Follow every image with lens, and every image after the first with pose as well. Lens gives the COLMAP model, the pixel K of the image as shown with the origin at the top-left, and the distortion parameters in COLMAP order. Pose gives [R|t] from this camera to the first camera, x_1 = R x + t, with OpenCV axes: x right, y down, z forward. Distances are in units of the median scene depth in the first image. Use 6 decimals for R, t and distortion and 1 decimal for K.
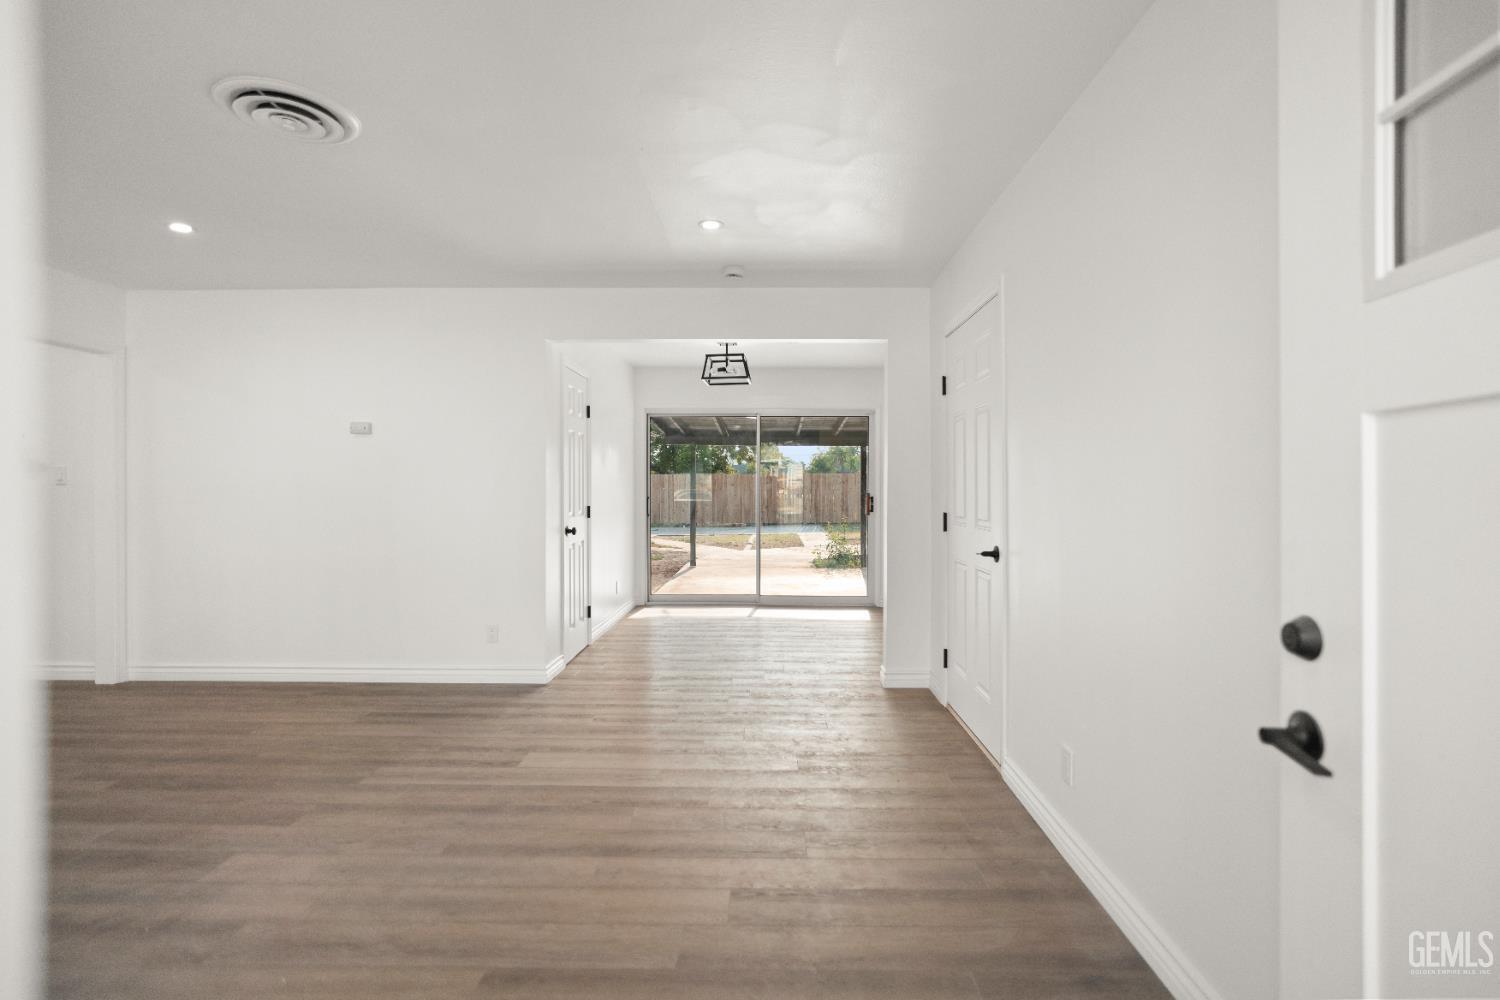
lens RADIAL K [[706.9, 0, 750.0], [0, 706.9, 500.0], [0, 0, 1]] dist [-0.006167, 0.000639]
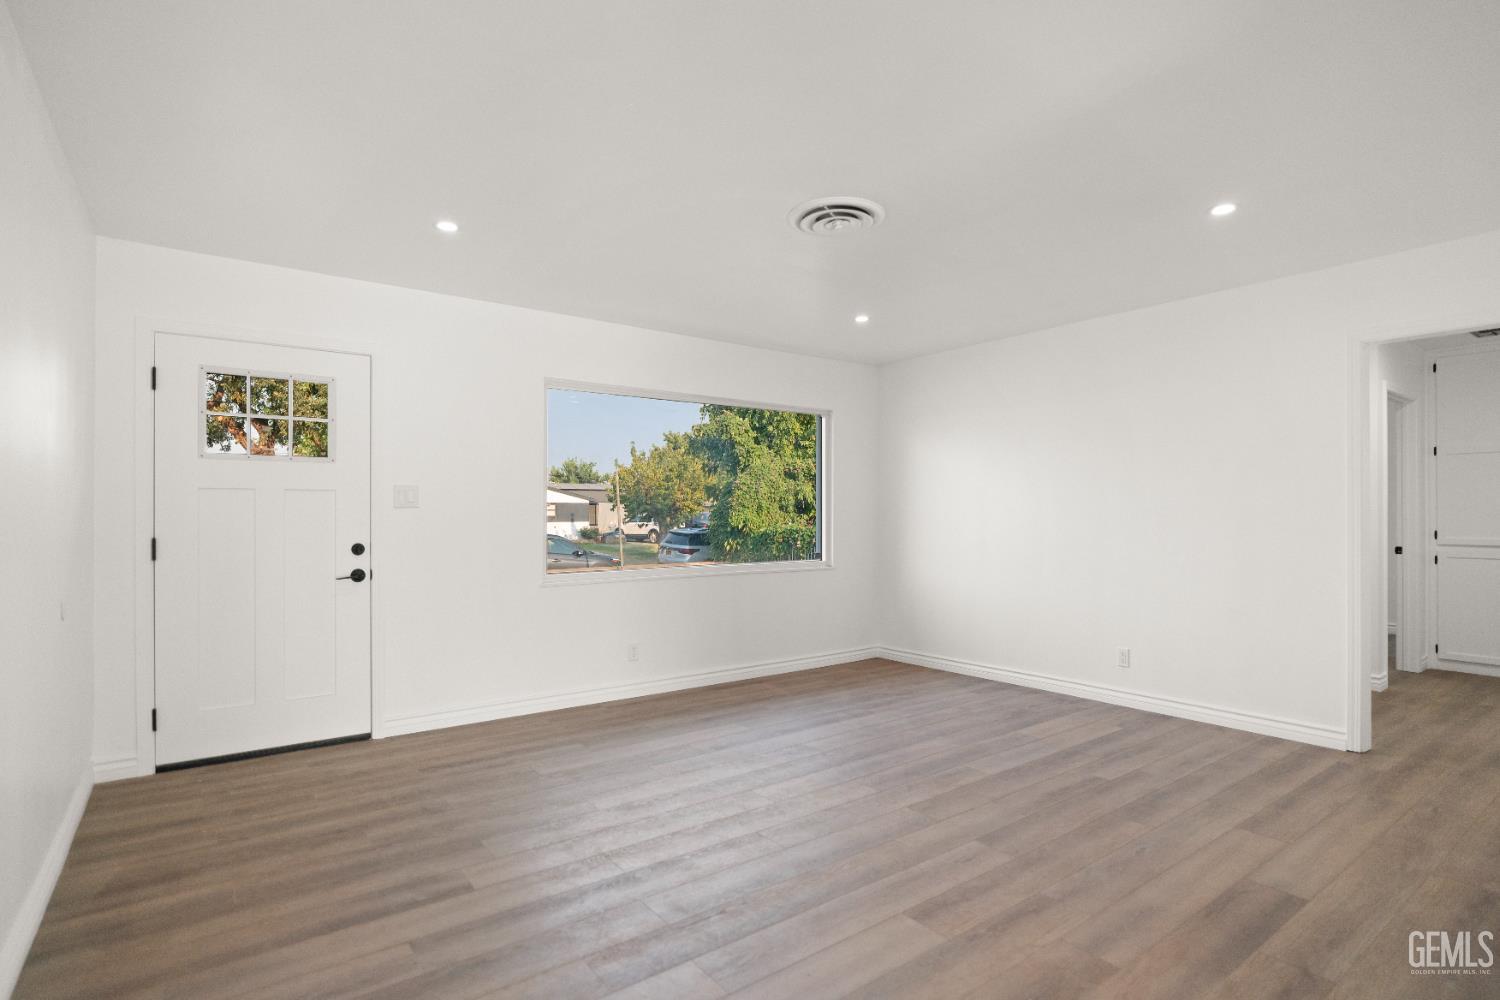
lens RADIAL K [[728.0, 0, 744.7], [0, 728.0, 516.6], [0, 0, 1]] dist [-0.013056, 0.002018]
pose [[-0.790040, -0.001528, -0.613054, 0.209077], [-0.012769, 0.999821, 0.013963, -0.013711], [0.612923, 0.018859, -0.789918, 1.370117]]
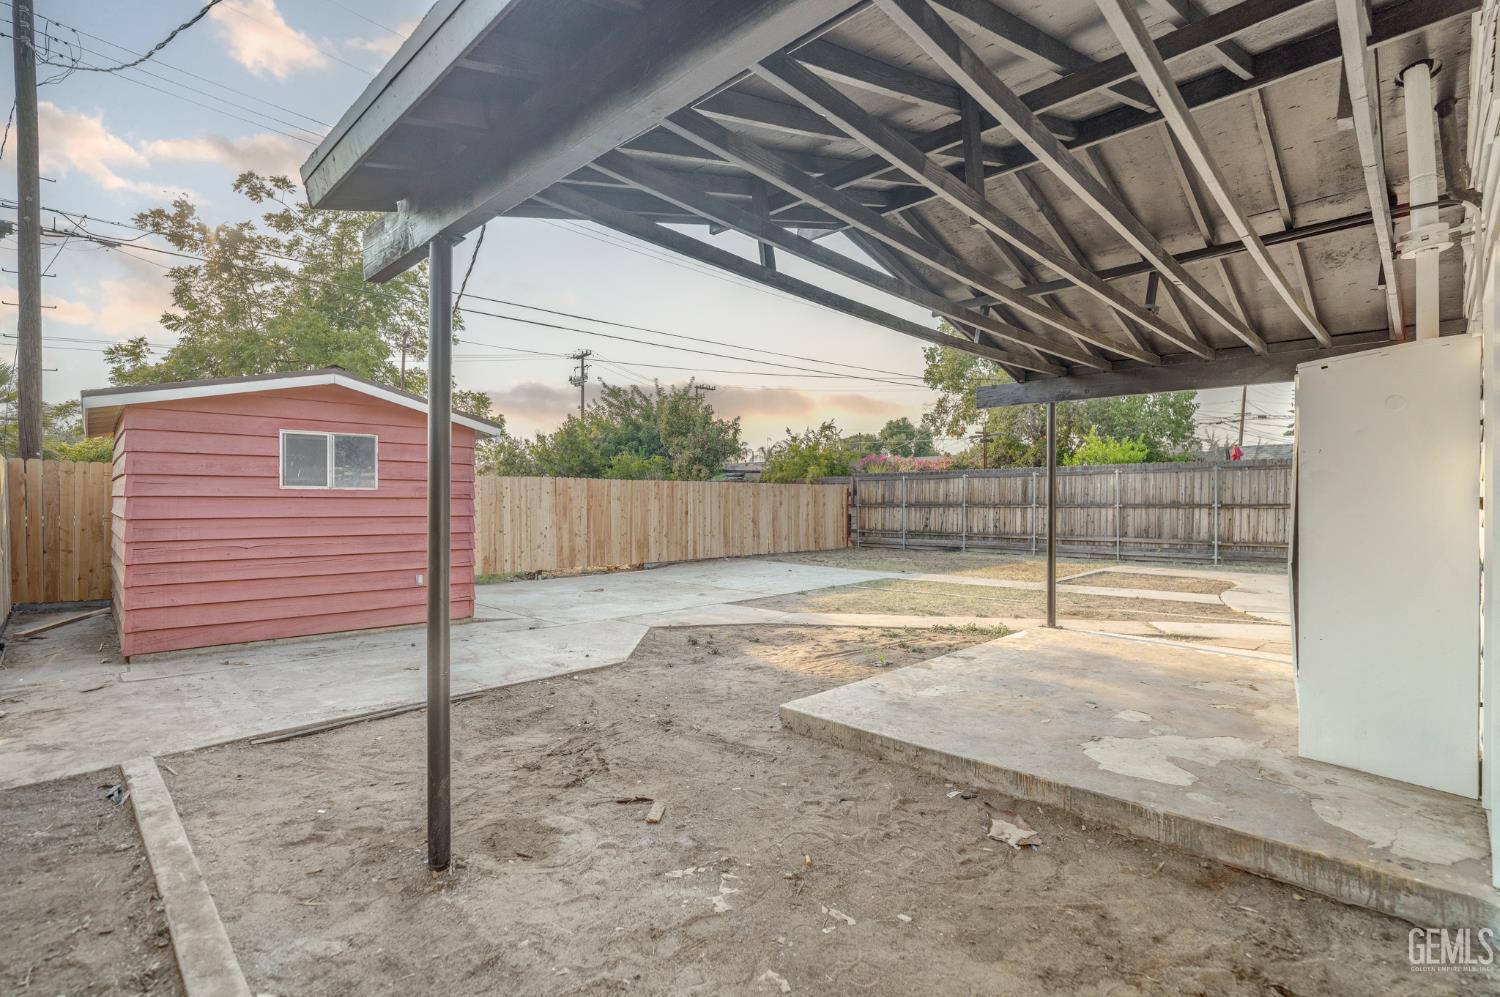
lens RADIAL K [[694.1, 0, 750.0], [0, 694.1, 498.5], [0, 0, 1]] dist [-0.008539, 0.000415]
pose [[0.680731, 0.008099, 0.732488, -2.827566], [0.009592, 0.999755, -0.019969, -0.063999], [-0.732470, 0.020620, 0.680487, 4.132981]]
